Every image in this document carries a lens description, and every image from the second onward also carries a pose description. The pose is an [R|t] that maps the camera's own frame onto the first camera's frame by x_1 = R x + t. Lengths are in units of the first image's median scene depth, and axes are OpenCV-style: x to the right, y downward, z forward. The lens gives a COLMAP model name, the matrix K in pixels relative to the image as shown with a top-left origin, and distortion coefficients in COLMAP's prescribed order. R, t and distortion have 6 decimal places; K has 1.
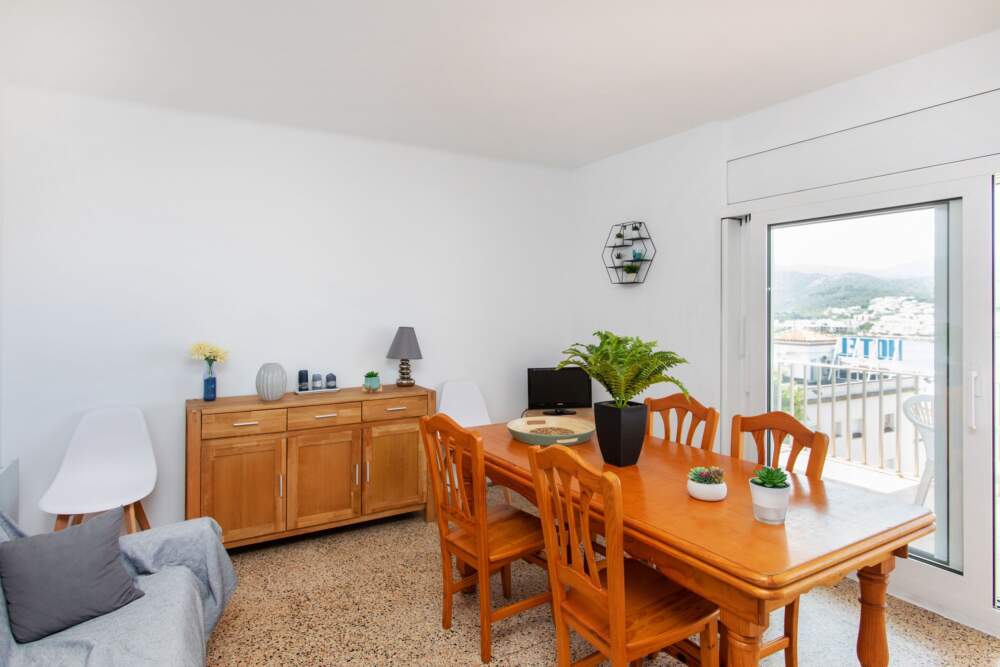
lens RADIAL K [[551.1, 0, 481.4], [0, 551.1, 337.9], [0, 0, 1]] dist [-0.004863, 0.003216]
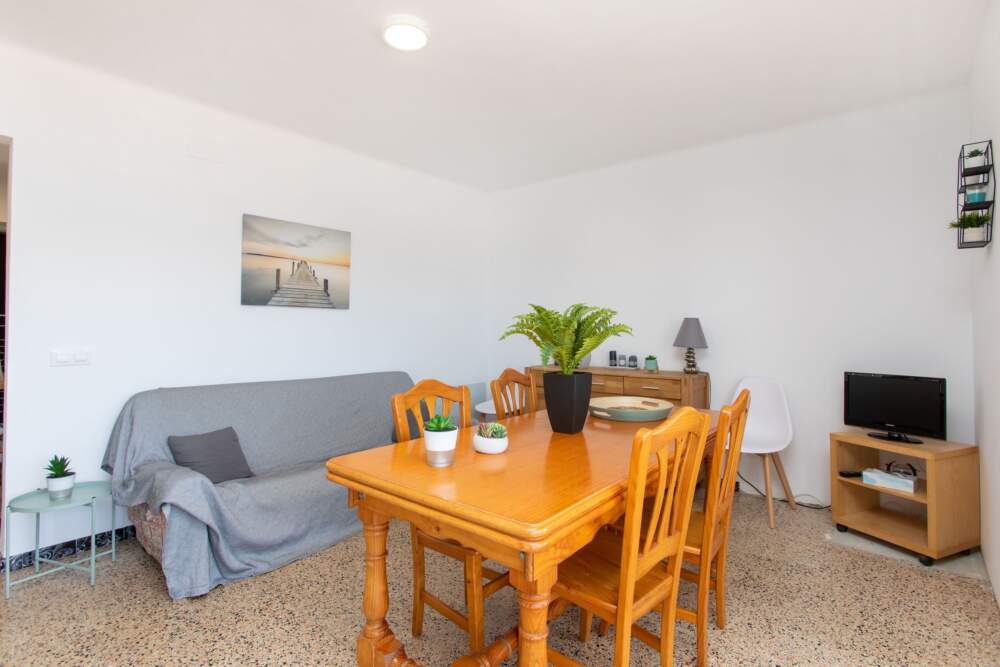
lens RADIAL K [[503.4, 0, 503.7], [0, 503.4, 332.2], [0, 0, 1]] dist [0.005505, 0.003324]
pose [[0.329378, 0.013055, -0.944108, 0.671595], [-0.053097, 0.998578, -0.004716, 0.032024], [0.942704, 0.051683, 0.329602, 0.334812]]
